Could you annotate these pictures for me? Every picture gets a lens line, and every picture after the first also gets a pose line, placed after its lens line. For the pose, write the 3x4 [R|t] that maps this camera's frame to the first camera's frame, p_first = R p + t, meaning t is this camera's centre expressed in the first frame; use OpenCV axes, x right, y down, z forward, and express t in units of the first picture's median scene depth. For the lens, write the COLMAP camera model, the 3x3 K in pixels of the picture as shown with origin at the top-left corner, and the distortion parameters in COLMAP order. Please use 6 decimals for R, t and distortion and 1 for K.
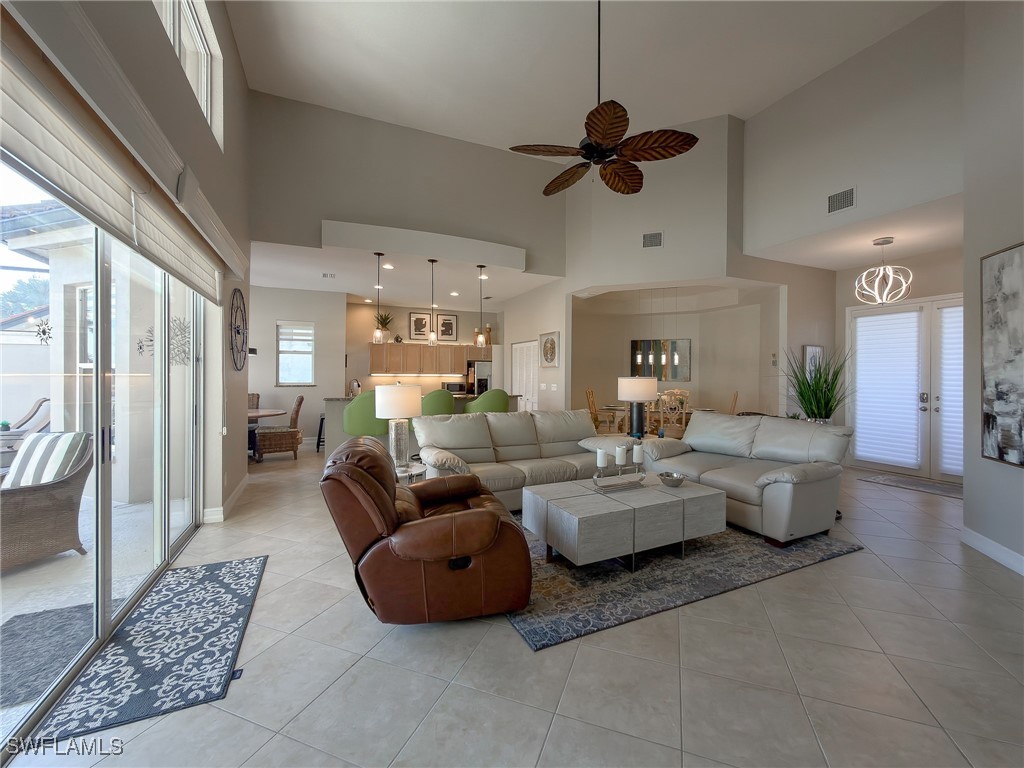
lens RADIAL K [[402.6, 0, 512.4], [0, 402.6, 379.1], [0, 0, 1]] dist [0.000156, -0.000440]
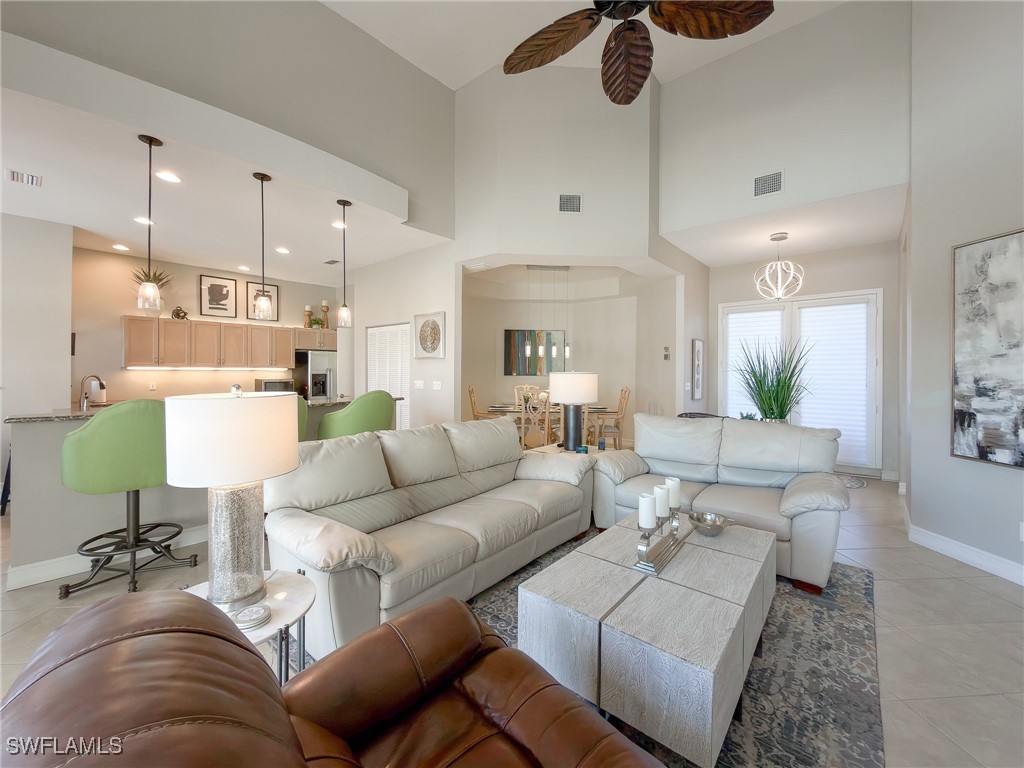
lens RADIAL K [[415.3, 0, 506.1], [0, 415.3, 374.7], [0, 0, 1]] dist [0.004919, 0.000619]
pose [[0.918275, -0.004360, 0.395918, -0.110847], [0.002245, 0.999981, 0.005805, -0.004102], [-0.395936, -0.004442, 0.918267, 0.283696]]
